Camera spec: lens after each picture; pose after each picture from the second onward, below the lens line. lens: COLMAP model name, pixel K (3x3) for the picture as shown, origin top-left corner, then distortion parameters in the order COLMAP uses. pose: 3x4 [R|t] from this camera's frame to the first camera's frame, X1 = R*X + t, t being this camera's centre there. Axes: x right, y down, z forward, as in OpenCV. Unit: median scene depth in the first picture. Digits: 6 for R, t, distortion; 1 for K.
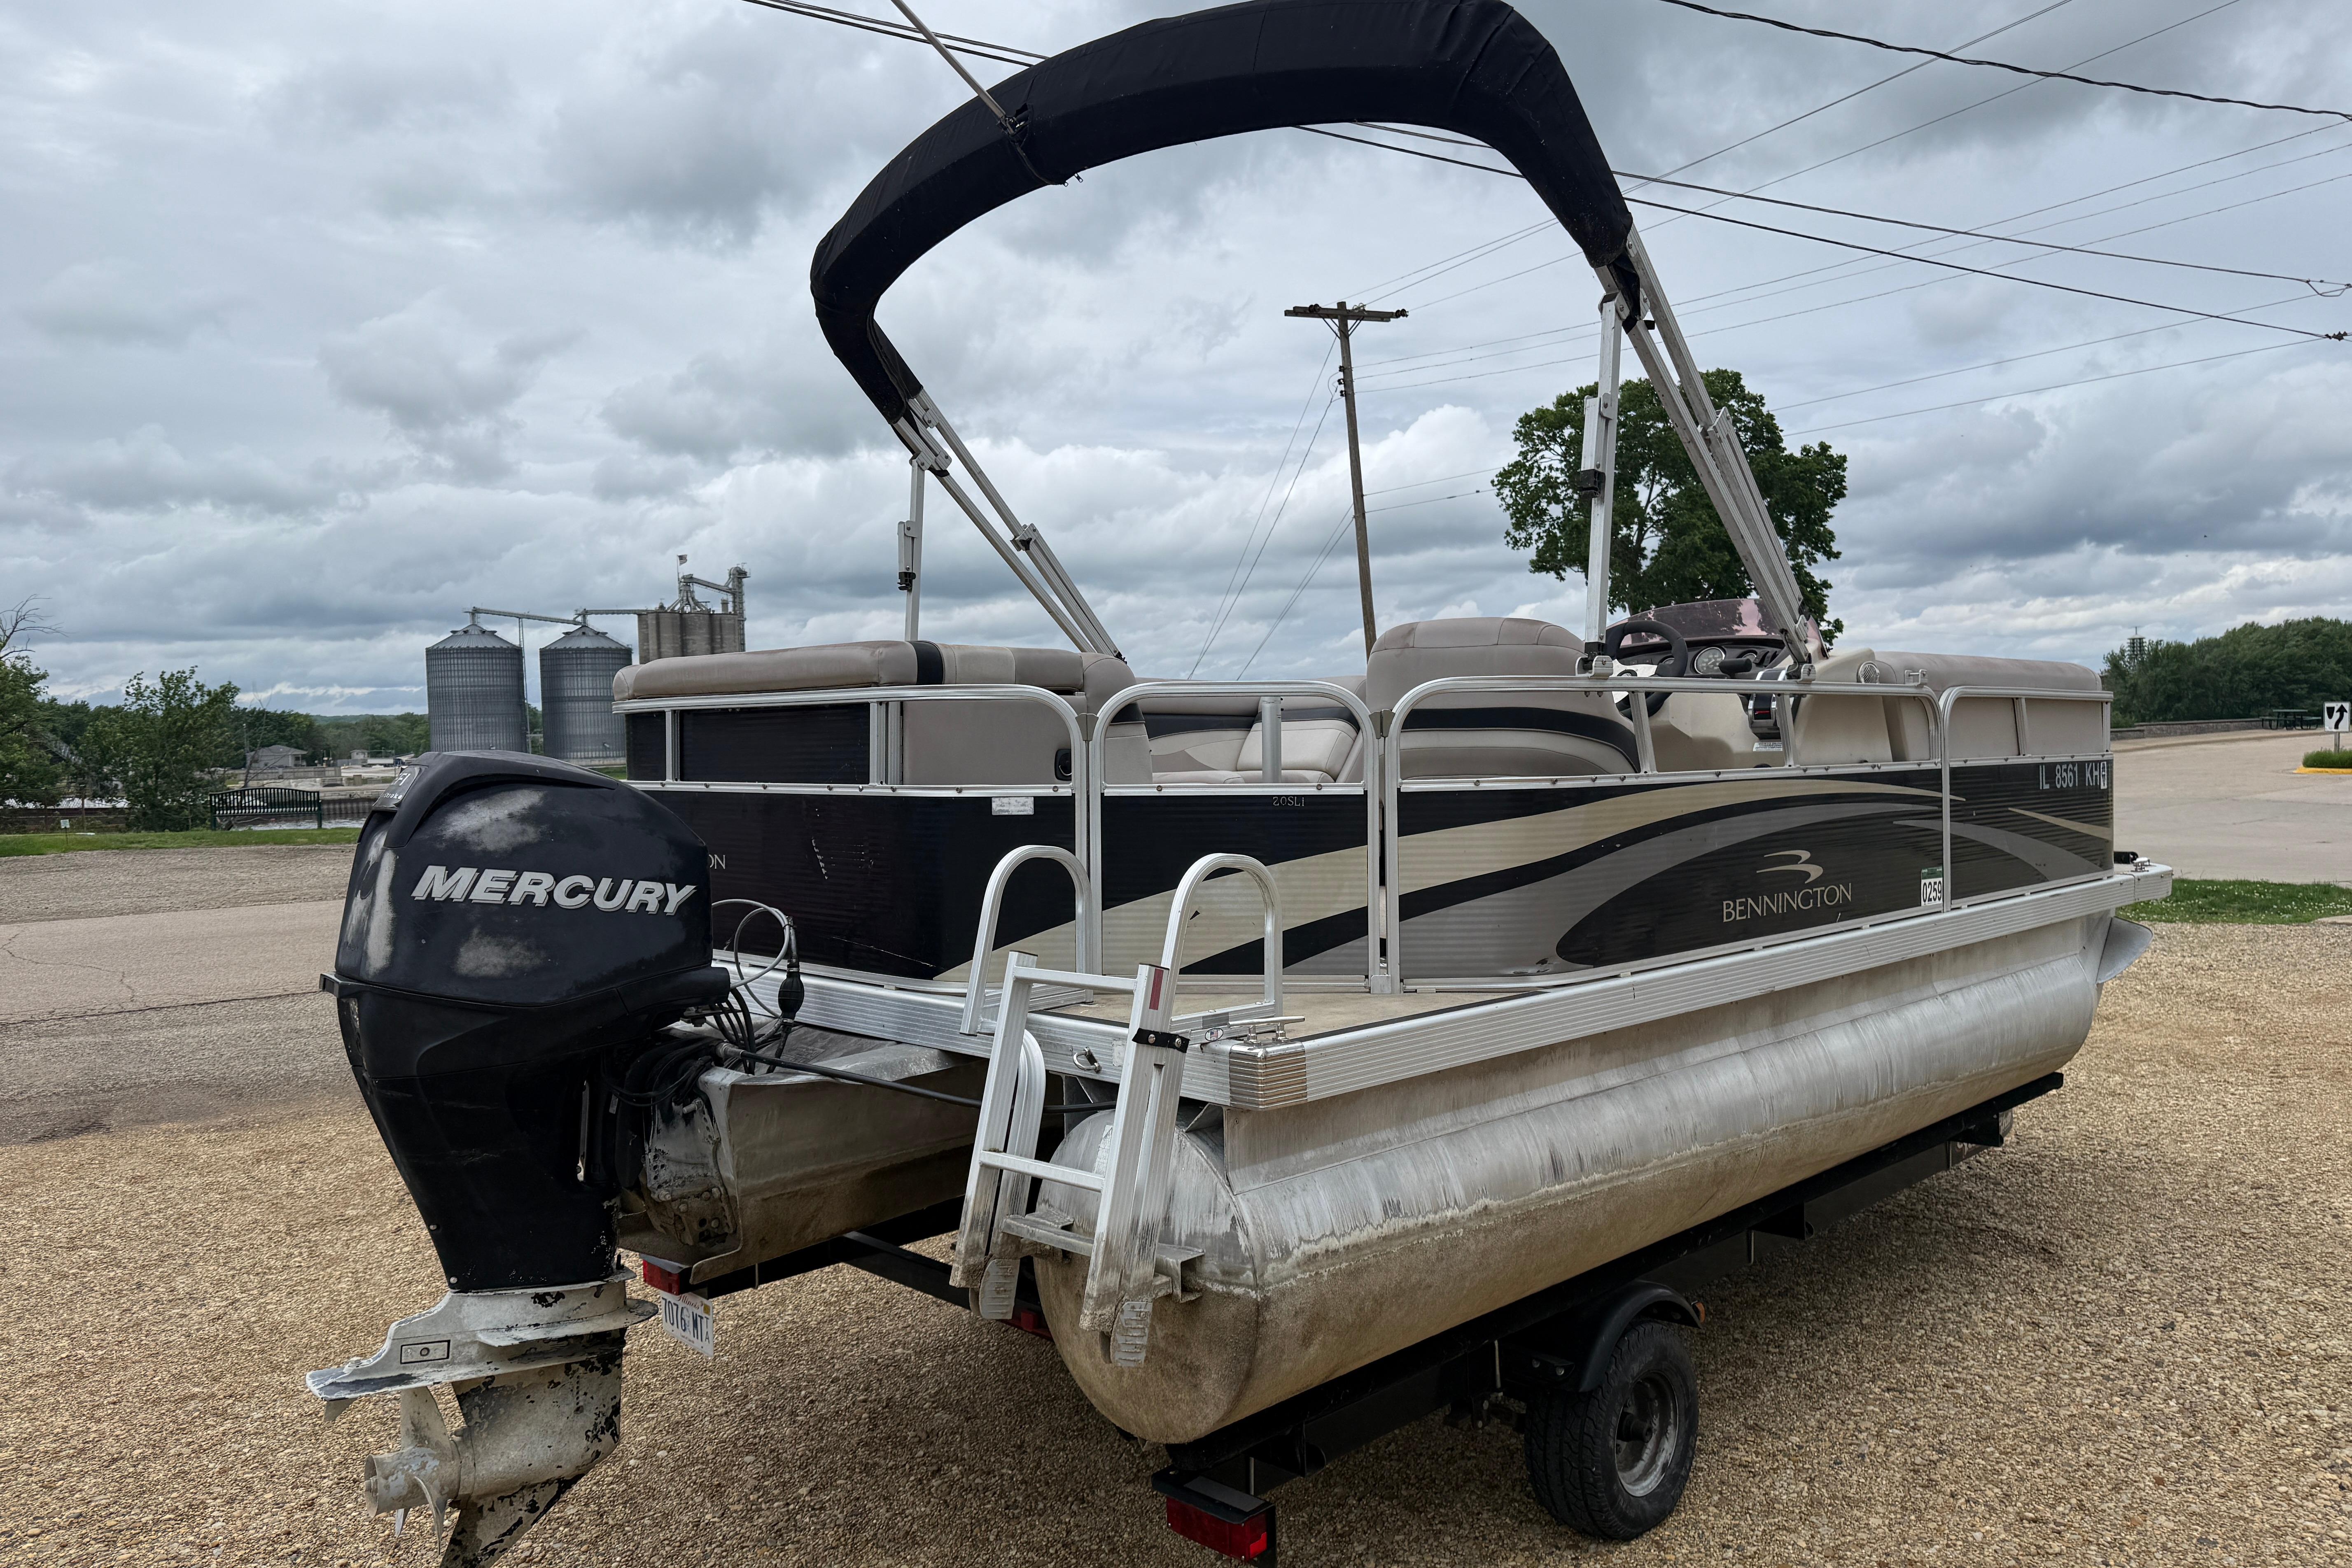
lens RADIAL K [[1624.6, 0, 1149.9], [0, 1624.6, 794.1], [0, 0, 1]] dist [0.117187, -0.127337]
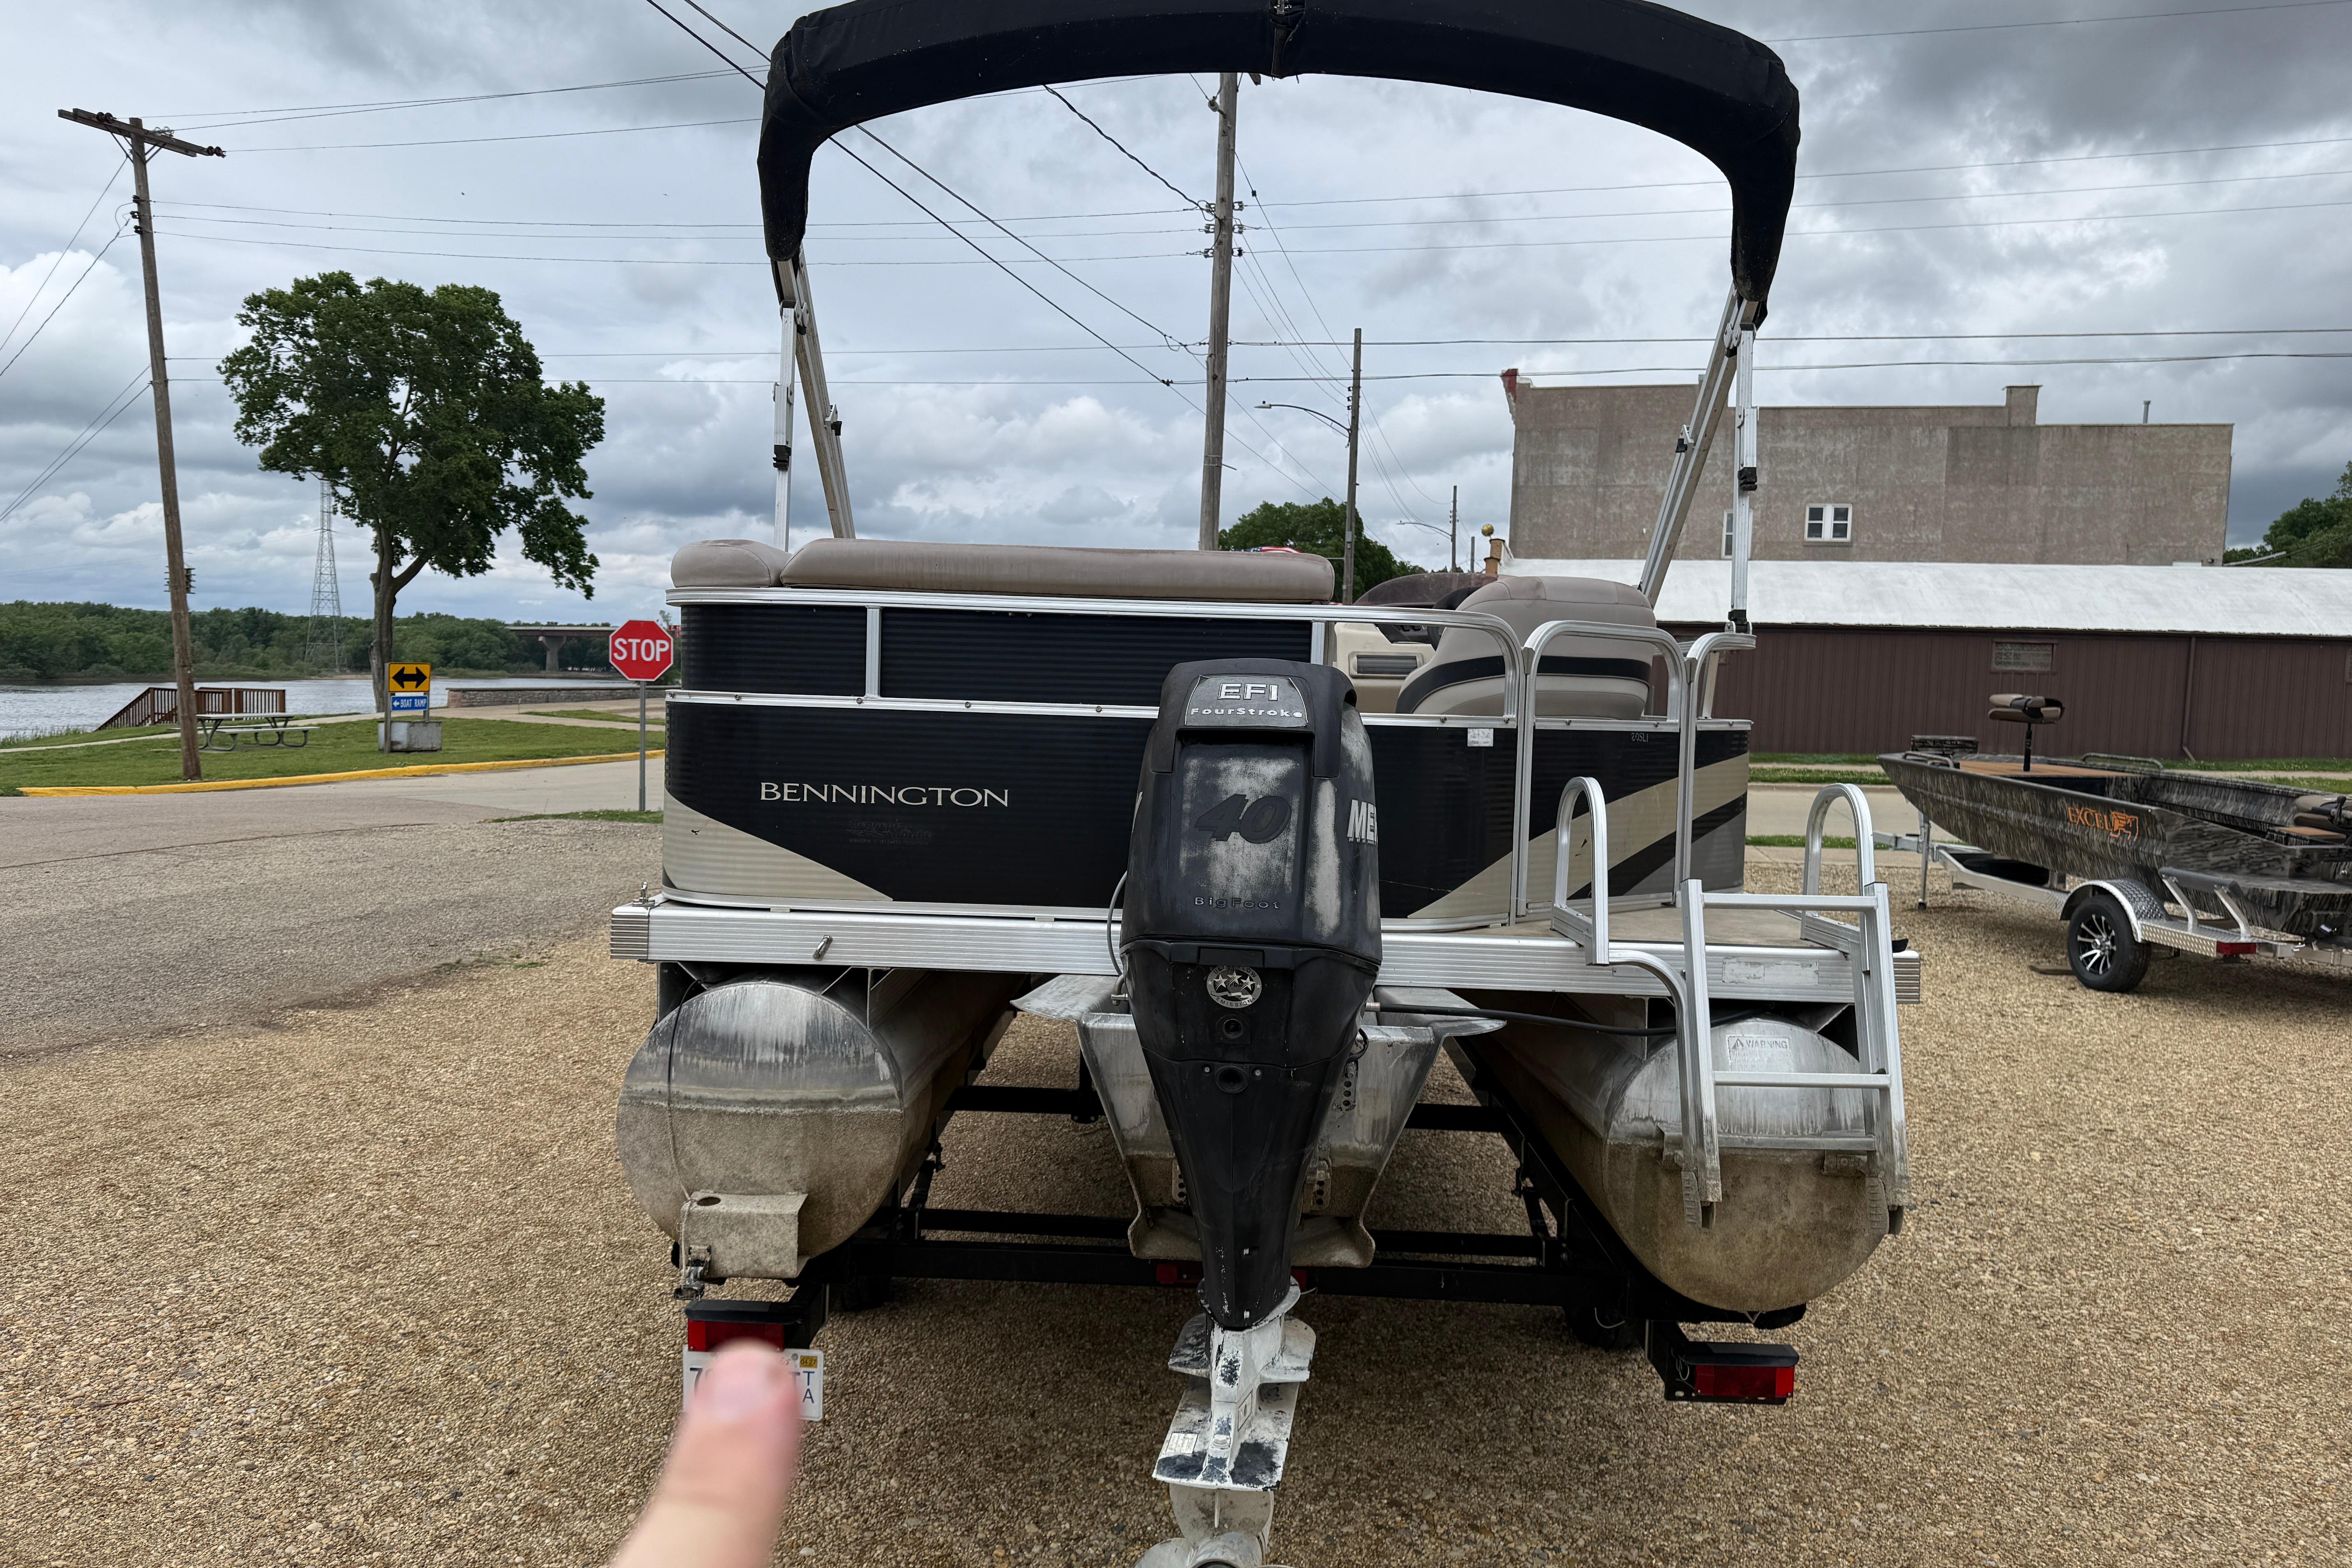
lens RADIAL K [[1632.2, 0, 1176.0], [0, 1632.2, 784.0], [0, 0, 1]] dist [0.069702, -0.070102]
pose [[0.734567, -0.003840, 0.678525, -0.686106], [-0.018813, 0.999484, 0.026024, 0.010232], [-0.678275, -0.031882, 0.734116, 0.303865]]
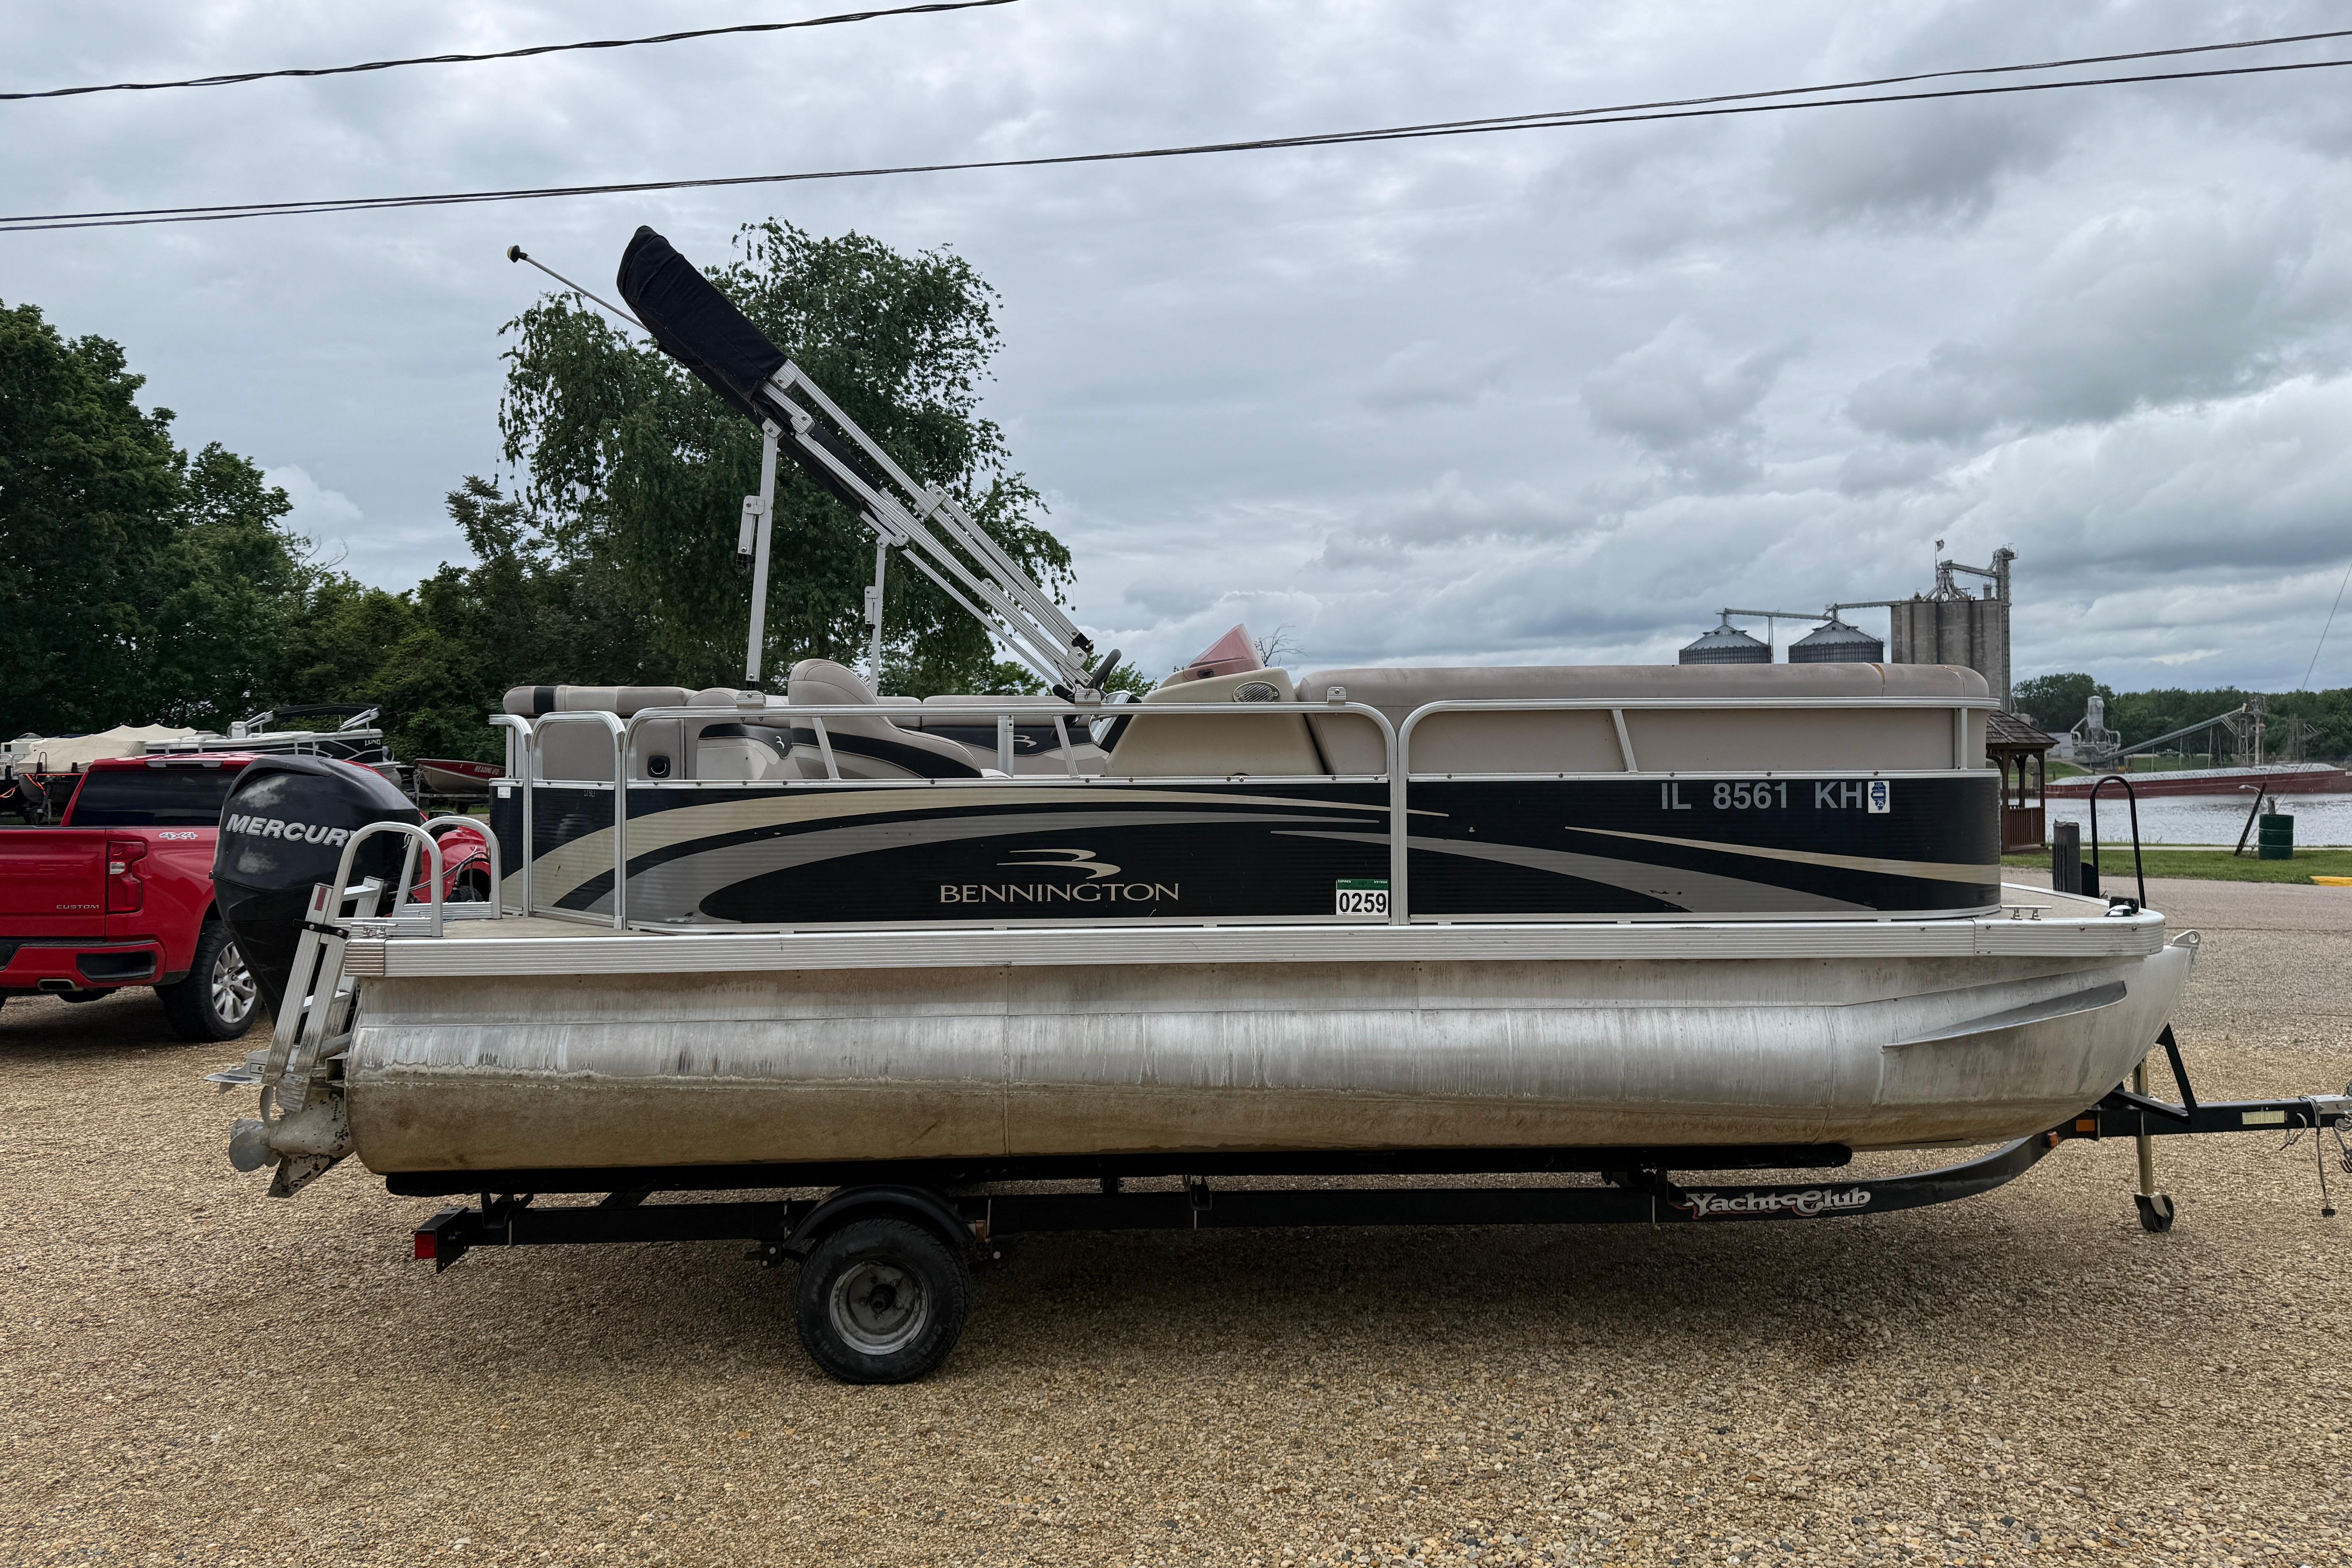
lens RADIAL K [[1609.9, 0, 1176.8], [0, 1609.9, 748.7], [0, 0, 1]] dist [0.118359, -0.167933]
pose [[0.748712, 0.006570, -0.662863, 1.120446], [-0.023093, 0.999602, -0.016176, -0.018824], [0.662493, 0.027419, 0.748566, 0.185812]]
